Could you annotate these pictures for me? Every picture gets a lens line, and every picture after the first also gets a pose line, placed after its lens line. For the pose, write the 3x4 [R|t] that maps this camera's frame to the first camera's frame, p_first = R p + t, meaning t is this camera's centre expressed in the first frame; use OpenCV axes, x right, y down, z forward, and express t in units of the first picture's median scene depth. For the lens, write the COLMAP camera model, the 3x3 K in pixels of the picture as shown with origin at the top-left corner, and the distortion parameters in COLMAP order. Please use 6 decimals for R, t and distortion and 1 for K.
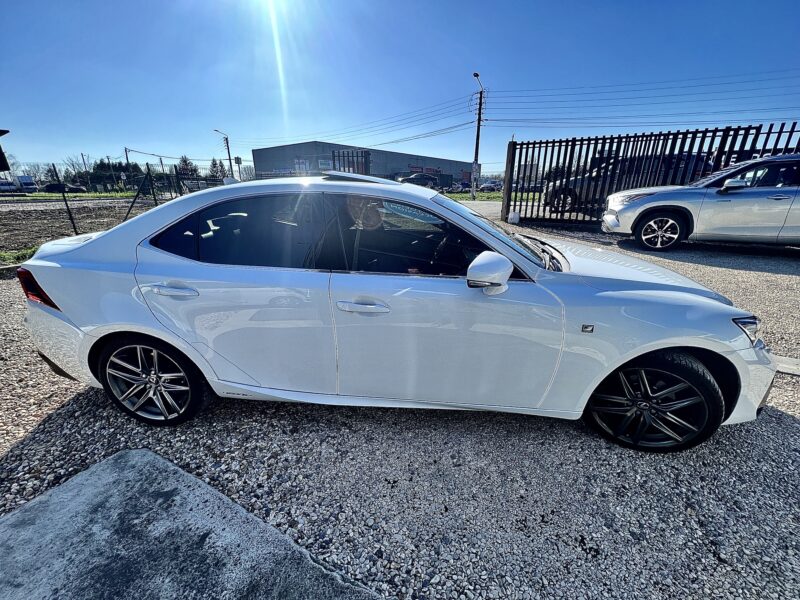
lens RADIAL K [[319.5, 0, 402.8], [0, 319.5, 297.9], [0, 0, 1]] dist [-0.000910, -0.000268]
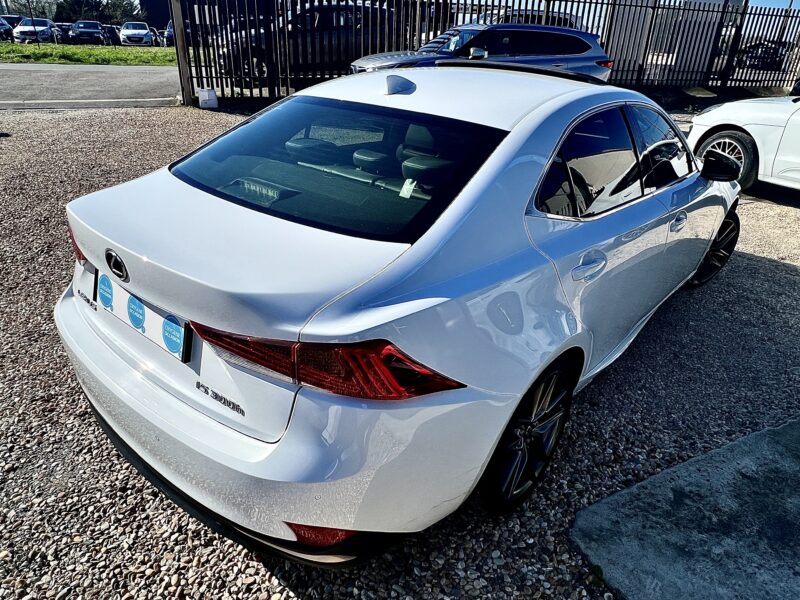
lens RADIAL K [[523.7, 0, 400.6], [0, 523.7, 301.5], [0, 0, 1]] dist [-0.004443, 0.001381]
pose [[0.595796, -0.332598, 0.731030, -2.106259], [0.224444, 0.942907, 0.246072, -0.376316], [-0.771136, 0.017466, 0.636430, 0.723526]]
